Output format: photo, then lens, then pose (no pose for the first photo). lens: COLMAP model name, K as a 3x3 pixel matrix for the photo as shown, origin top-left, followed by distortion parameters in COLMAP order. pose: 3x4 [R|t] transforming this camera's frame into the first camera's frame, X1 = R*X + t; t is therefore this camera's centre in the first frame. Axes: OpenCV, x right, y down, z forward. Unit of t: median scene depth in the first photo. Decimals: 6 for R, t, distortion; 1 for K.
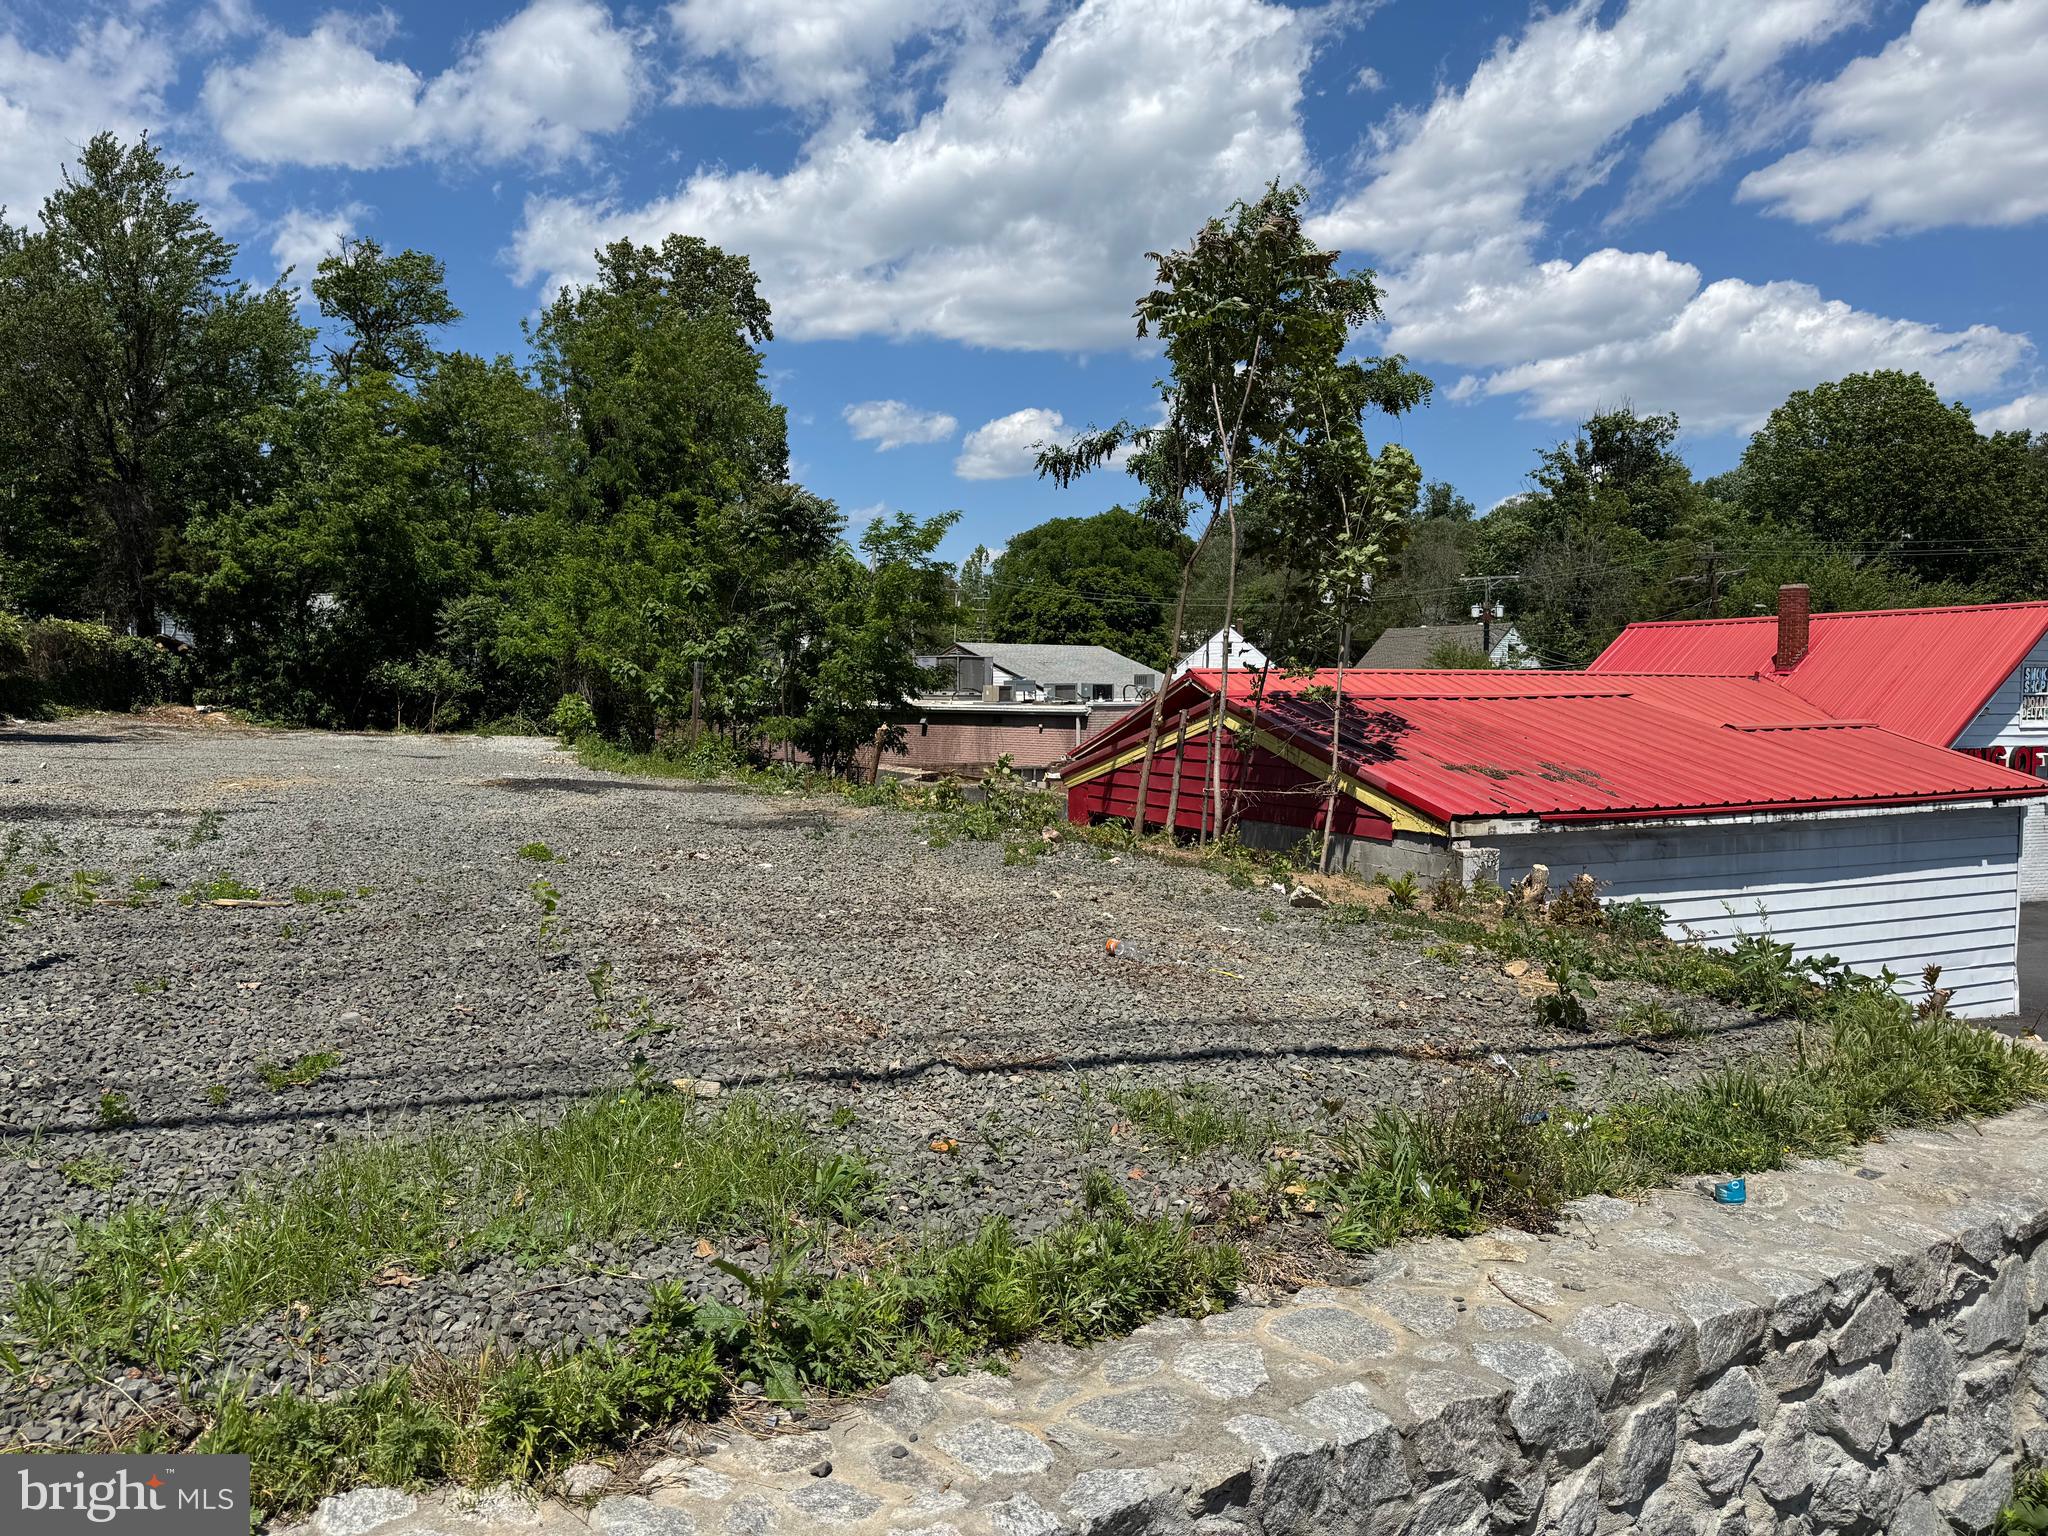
lens RADIAL K [[1450.9, 0, 1024.9], [0, 1450.9, 776.0], [0, 0, 1]] dist [0.077891, -0.090833]
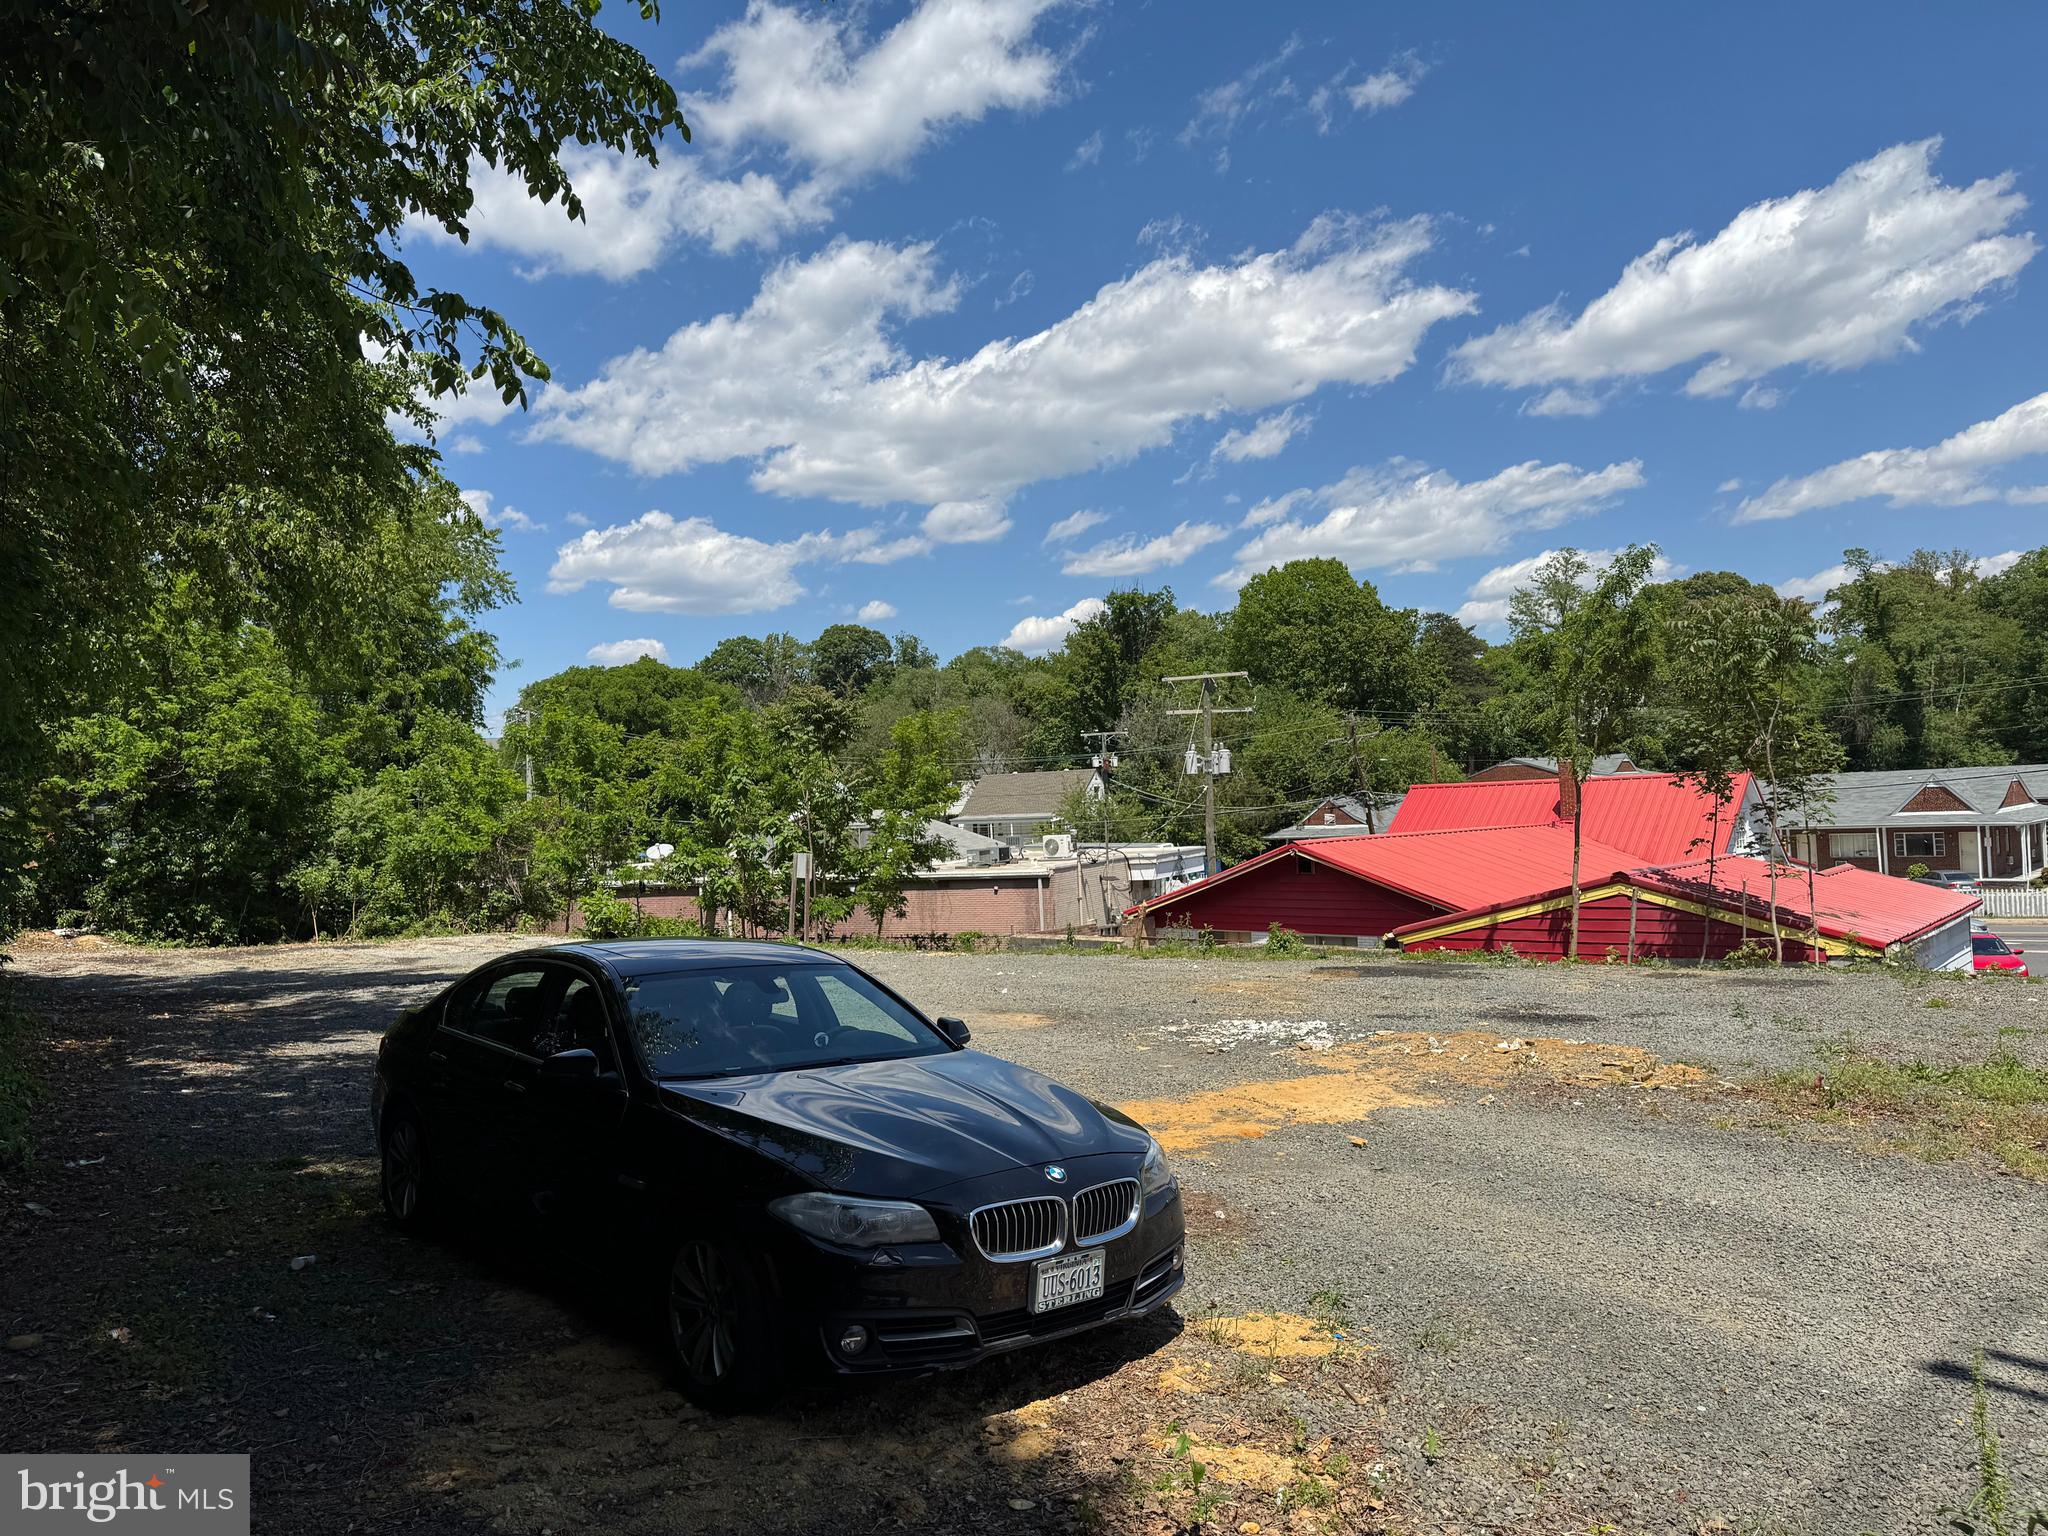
lens RADIAL K [[1450.9, 0, 1011.5], [0, 1450.9, 784.7], [0, 0, 1]] dist [0.077891, -0.090833]
pose [[0.914072, -0.036040, 0.403947, -0.420409], [0.070013, 0.995112, -0.069646, -0.034736], [-0.399463, 0.091943, 0.912127, -0.047778]]
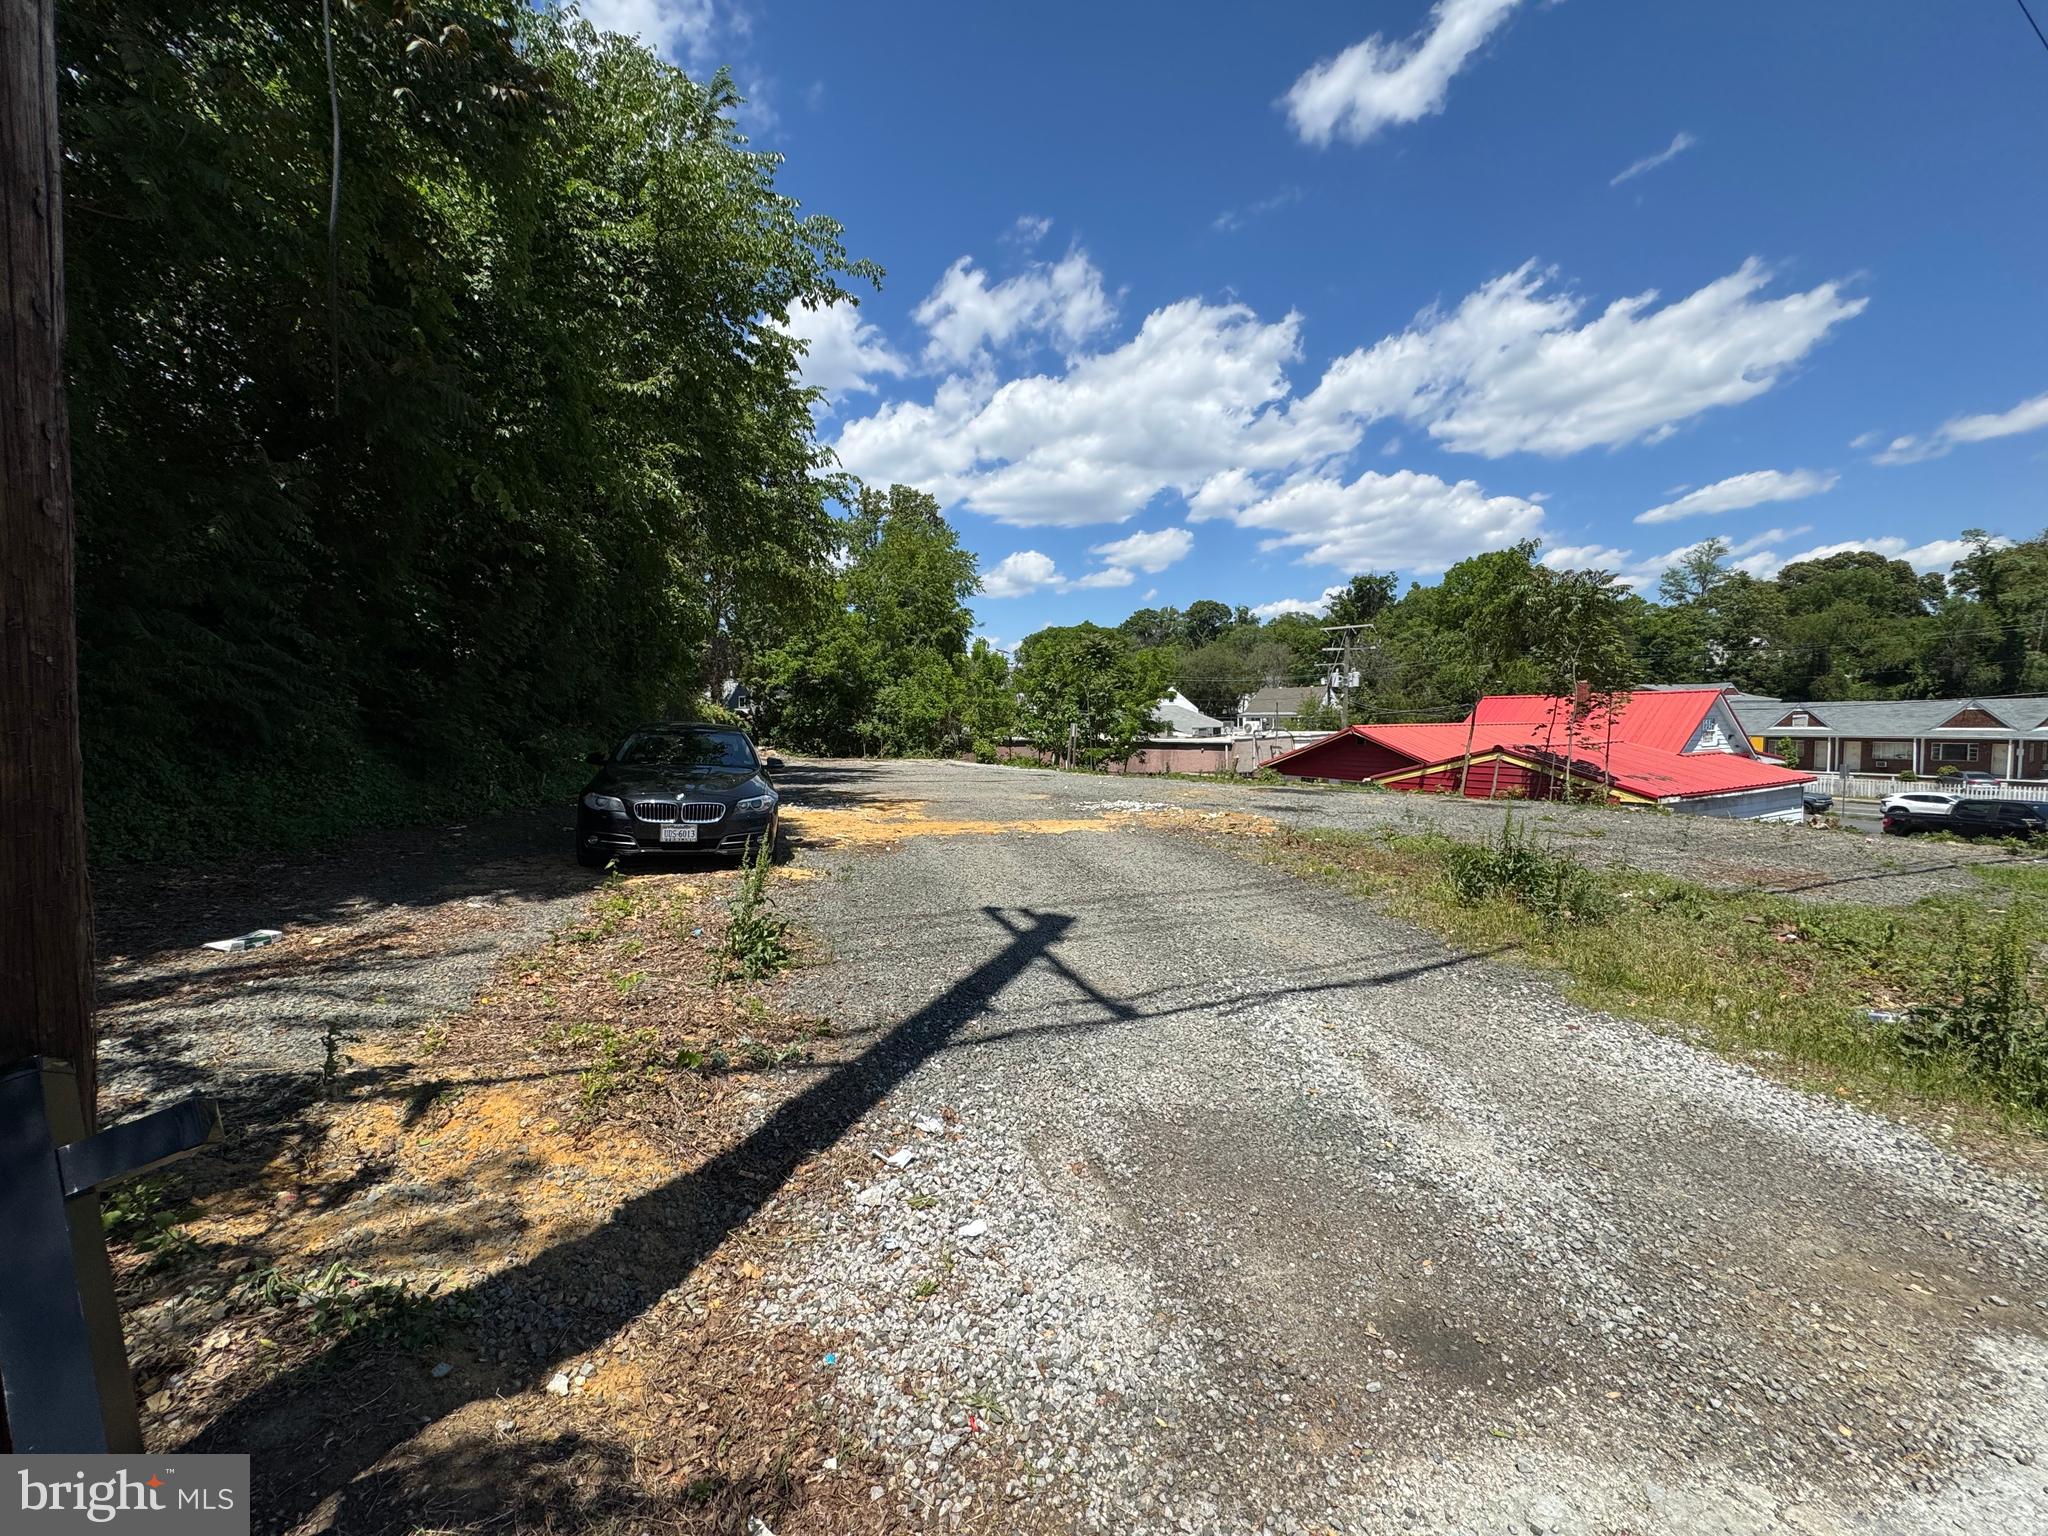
lens RADIAL K [[827.8, 0, 1017.4], [0, 827.8, 770.0], [0, 0, 1]] dist [0.000493, -0.000409]
pose [[0.998346, -0.020036, 0.053896, -0.298664], [0.019841, 0.999795, 0.004155, -0.015450], [-0.053968, -0.003079, 0.998538, -0.130651]]
